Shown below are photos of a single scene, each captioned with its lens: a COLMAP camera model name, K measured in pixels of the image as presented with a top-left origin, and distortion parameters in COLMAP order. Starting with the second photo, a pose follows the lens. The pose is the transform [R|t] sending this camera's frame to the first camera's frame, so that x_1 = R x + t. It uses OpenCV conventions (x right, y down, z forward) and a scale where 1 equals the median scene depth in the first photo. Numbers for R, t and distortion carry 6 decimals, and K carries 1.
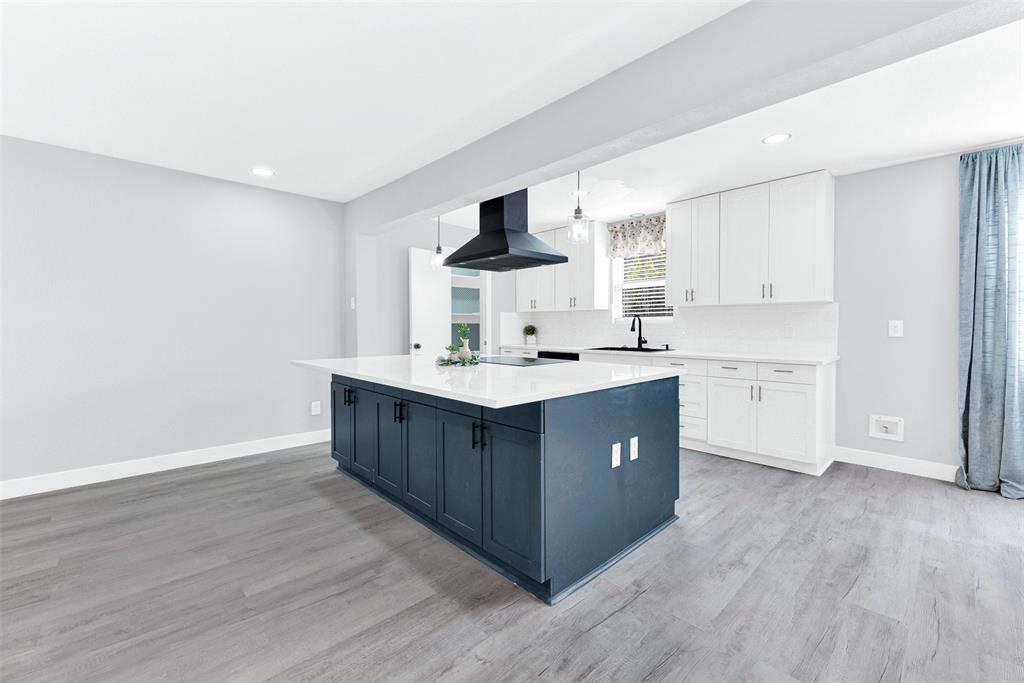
lens RADIAL K [[420.1, 0, 513.4], [0, 420.1, 335.5], [0, 0, 1]] dist [-0.000511, -0.000190]
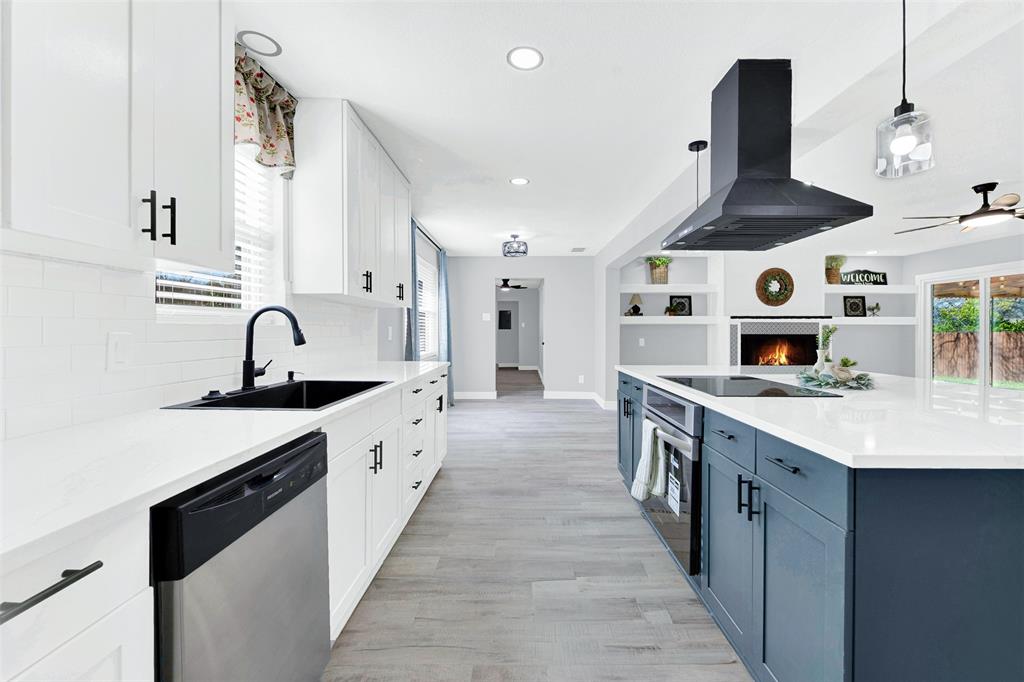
lens RADIAL K [[420.1, 0, 513.4], [0, 420.1, 335.0], [0, 0, 1]] dist [-0.000511, -0.000190]
pose [[-0.716039, -0.004683, 0.698045, -0.227224], [0.017972, 0.999522, 0.025140, -0.042096], [-0.697829, 0.030546, -0.715613, 1.881325]]
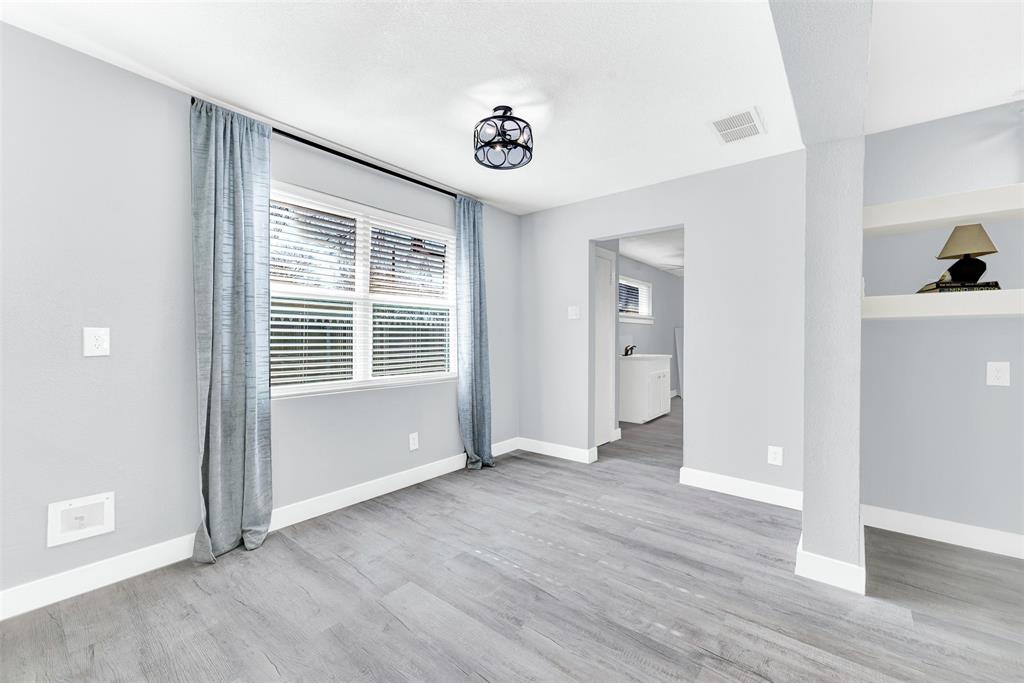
lens RADIAL K [[408.9, 0, 512.0], [0, 408.9, 341.5], [0, 0, 1]] dist [-0.002015, 0.000008]
pose [[-0.134351, -0.002890, 0.990930, 0.321776], [0.021475, 0.999752, 0.005828, -0.008418], [-0.990701, 0.022064, -0.134256, 0.589956]]
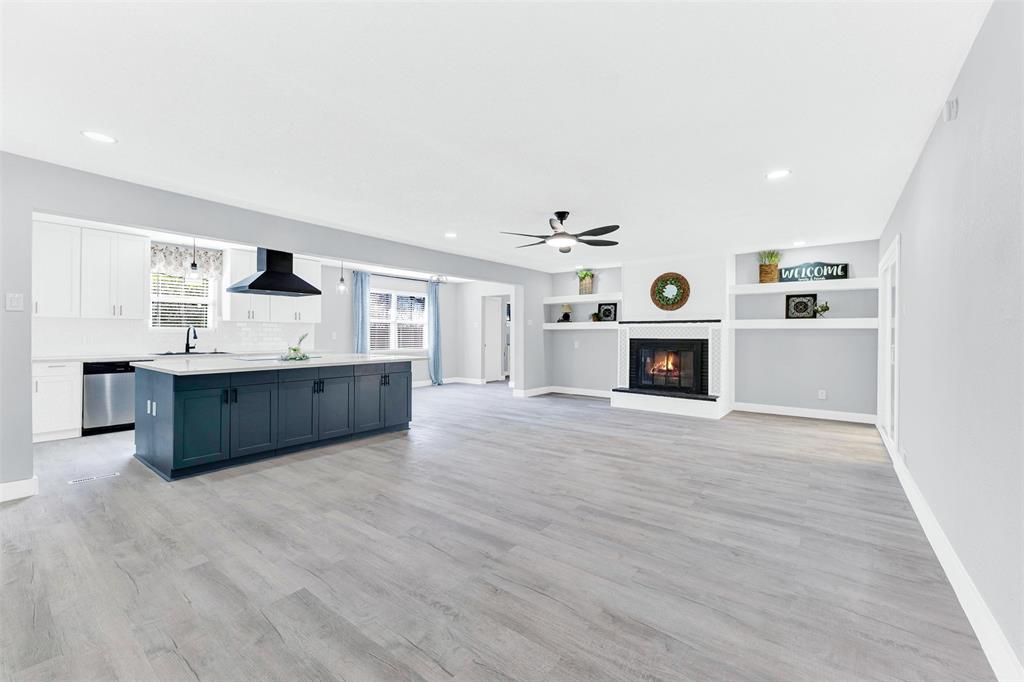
lens RADIAL K [[420.1, 0, 513.4], [0, 420.1, 335.0], [0, 0, 1]] dist [-0.000511, -0.000190]
pose [[-0.159422, 0.004779, 0.987199, -1.776620], [0.020761, 0.999783, -0.001488, 0.002887], [-0.986992, 0.020258, -0.159487, 0.453736]]
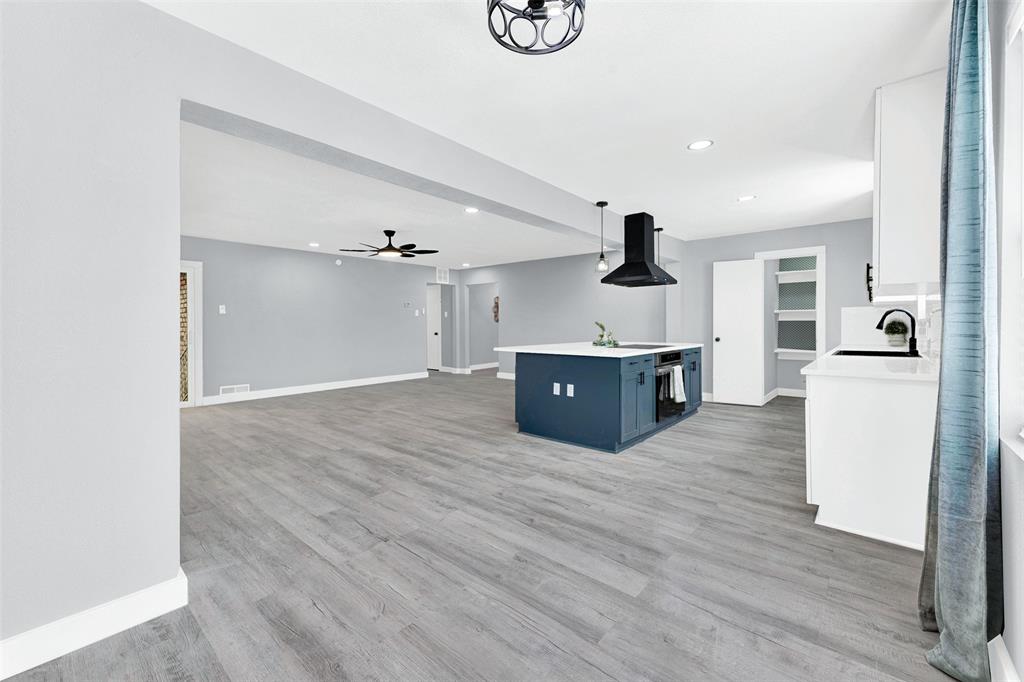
lens RADIAL K [[420.1, 0, 513.4], [0, 420.1, 335.0], [0, 0, 1]] dist [-0.000511, -0.000190]
pose [[0.106645, 0.027981, -0.993903, 1.596217], [-0.021938, 0.999427, 0.025783, -0.012655], [0.994055, 0.019055, 0.107197, 0.420370]]
